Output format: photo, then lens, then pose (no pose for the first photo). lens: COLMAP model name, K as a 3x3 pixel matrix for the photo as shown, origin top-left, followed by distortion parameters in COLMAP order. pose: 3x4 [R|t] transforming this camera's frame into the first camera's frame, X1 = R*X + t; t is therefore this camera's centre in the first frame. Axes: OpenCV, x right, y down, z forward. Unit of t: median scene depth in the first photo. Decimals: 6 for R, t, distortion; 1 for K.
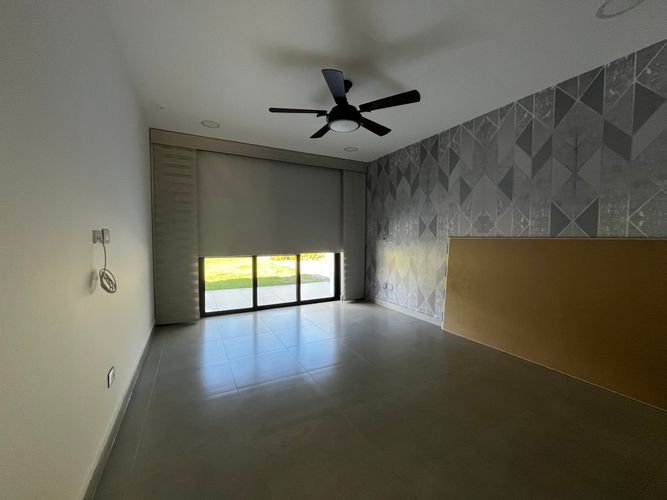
lens RADIAL K [[269.8, 0, 333.7], [0, 269.8, 252.4], [0, 0, 1]] dist [-0.001254, -0.000575]
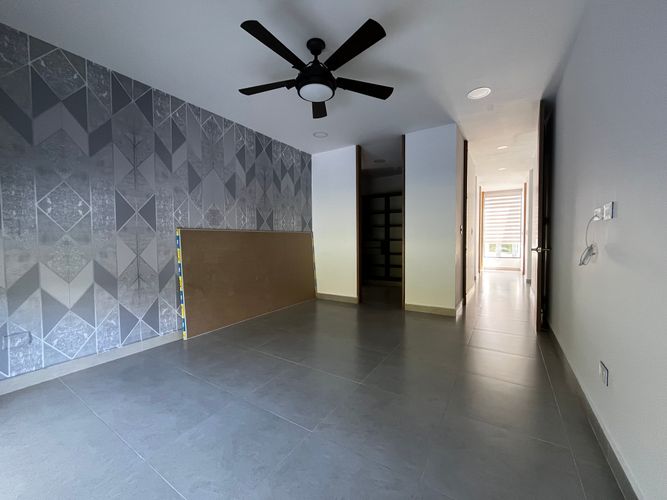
lens RADIAL K [[269.8, 0, 334.4], [0, 269.8, 228.6], [0, 0, 1]] dist [-0.001254, -0.000575]
pose [[-0.487739, -0.005336, 0.872973, -0.571932], [0.017407, 0.999723, 0.015837, -0.065061], [-0.872816, 0.022920, -0.487511, 1.061361]]
